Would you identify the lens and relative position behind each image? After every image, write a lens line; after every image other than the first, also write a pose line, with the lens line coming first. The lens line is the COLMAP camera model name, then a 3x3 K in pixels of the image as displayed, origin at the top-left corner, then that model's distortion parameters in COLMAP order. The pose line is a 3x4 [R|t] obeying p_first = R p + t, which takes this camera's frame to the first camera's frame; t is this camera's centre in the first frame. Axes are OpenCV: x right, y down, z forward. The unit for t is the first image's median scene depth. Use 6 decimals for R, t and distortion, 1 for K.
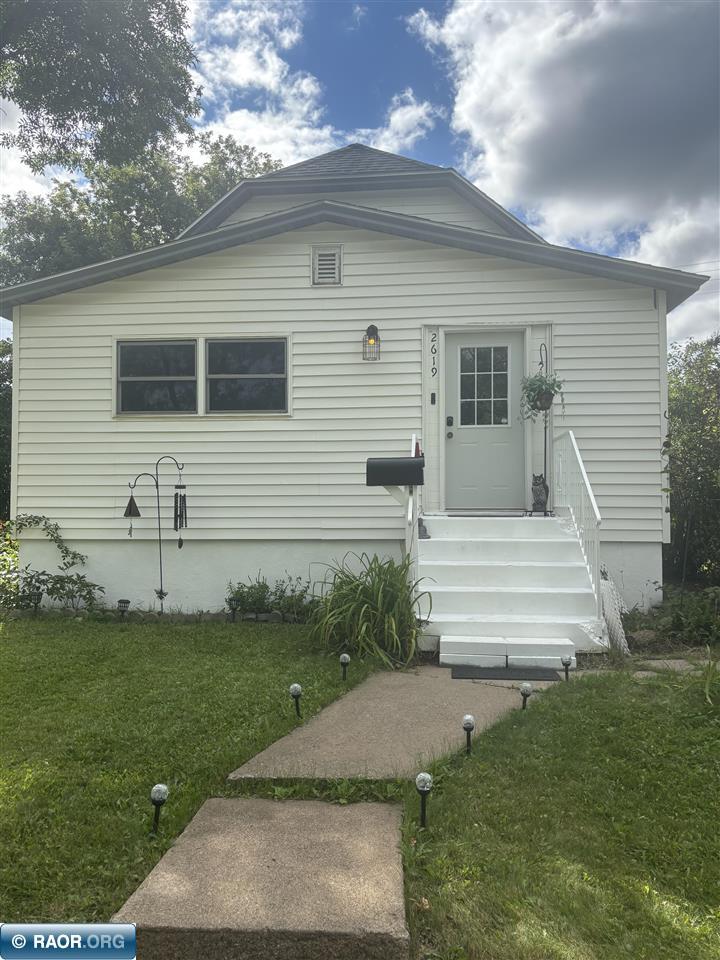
lens RADIAL K [[729.5, 0, 360.0], [0, 729.5, 480.0], [0, 0, 1]] dist [0.083303, -0.001761]
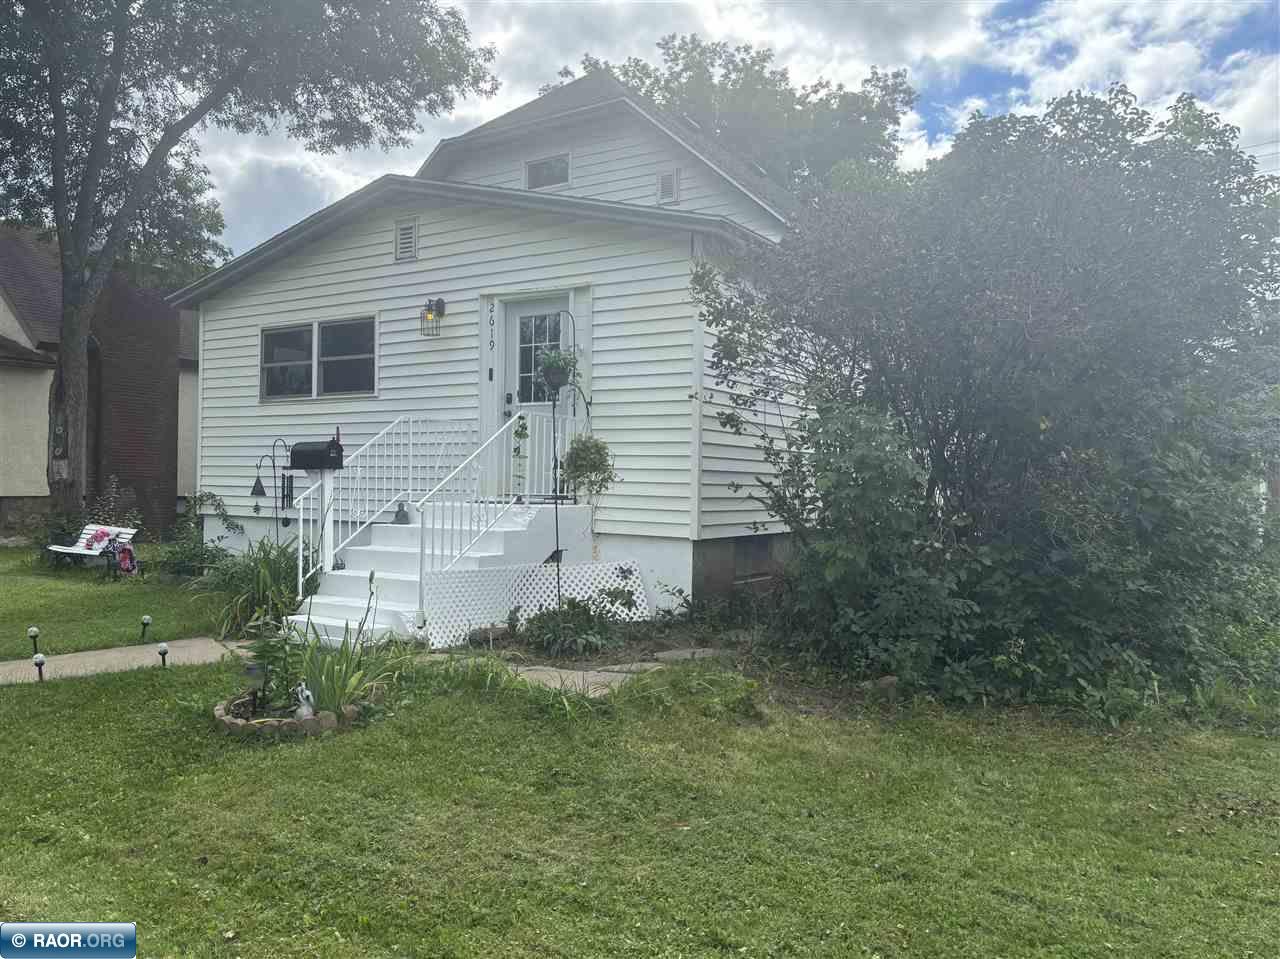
lens RADIAL K [[960.3, 0, 648.1], [0, 960.3, 491.3], [0, 0, 1]] dist [0.007497, -0.003631]
pose [[0.901314, 0.019184, -0.432741, 0.827959], [-0.005669, 0.999456, 0.032501, -0.004861], [0.433129, -0.026841, 0.900932, -0.007680]]
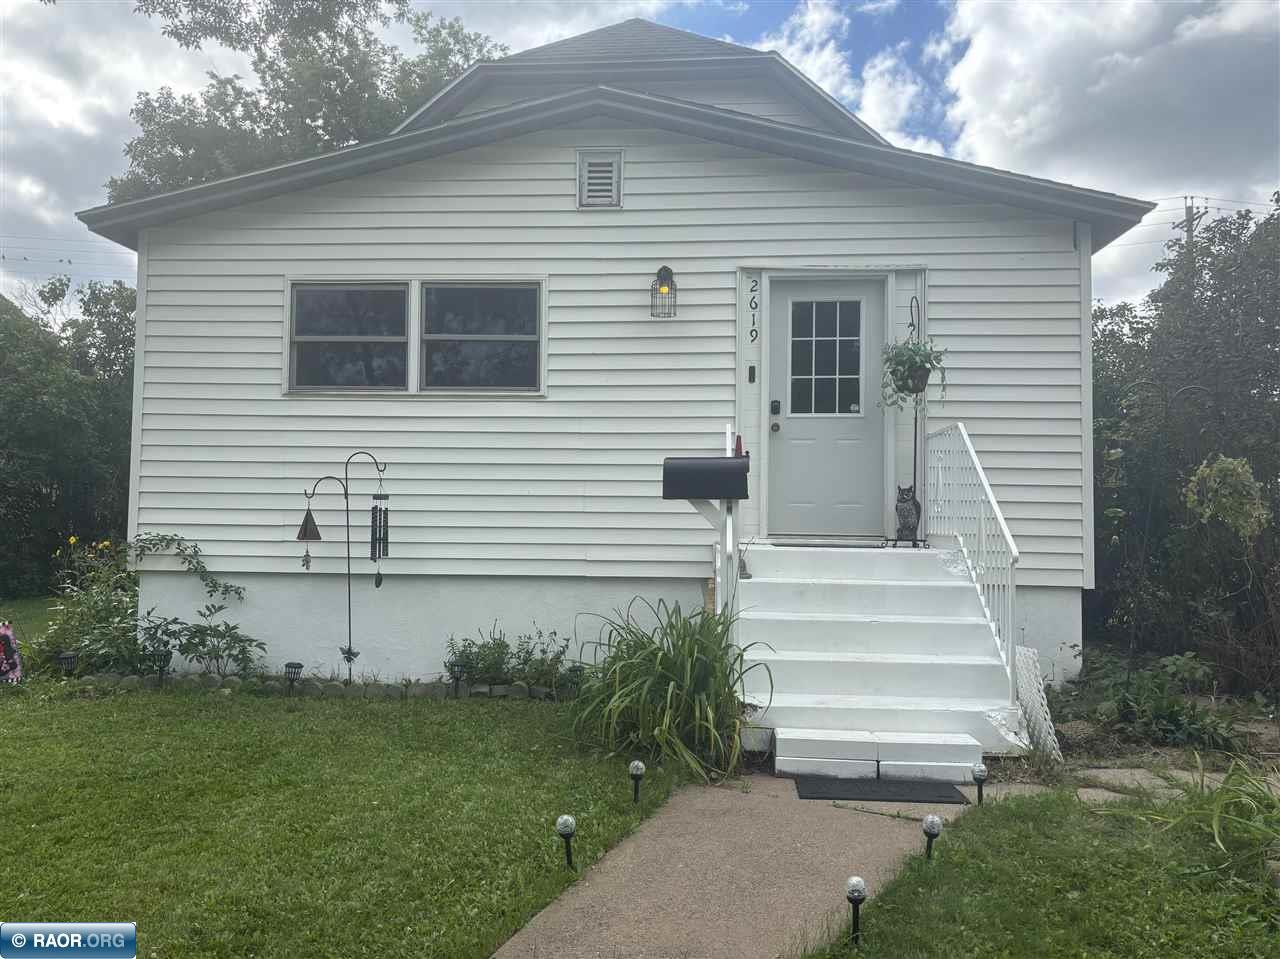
lens RADIAL K [[986.2, 0, 644.2], [0, 986.2, 478.7], [0, 0, 1]] dist [0.074502, -0.003210]
pose [[0.999620, 0.015006, 0.023101, -0.022101], [-0.014679, 0.999790, -0.014283, 0.001908], [-0.023311, 0.013939, 0.999631, 0.074046]]
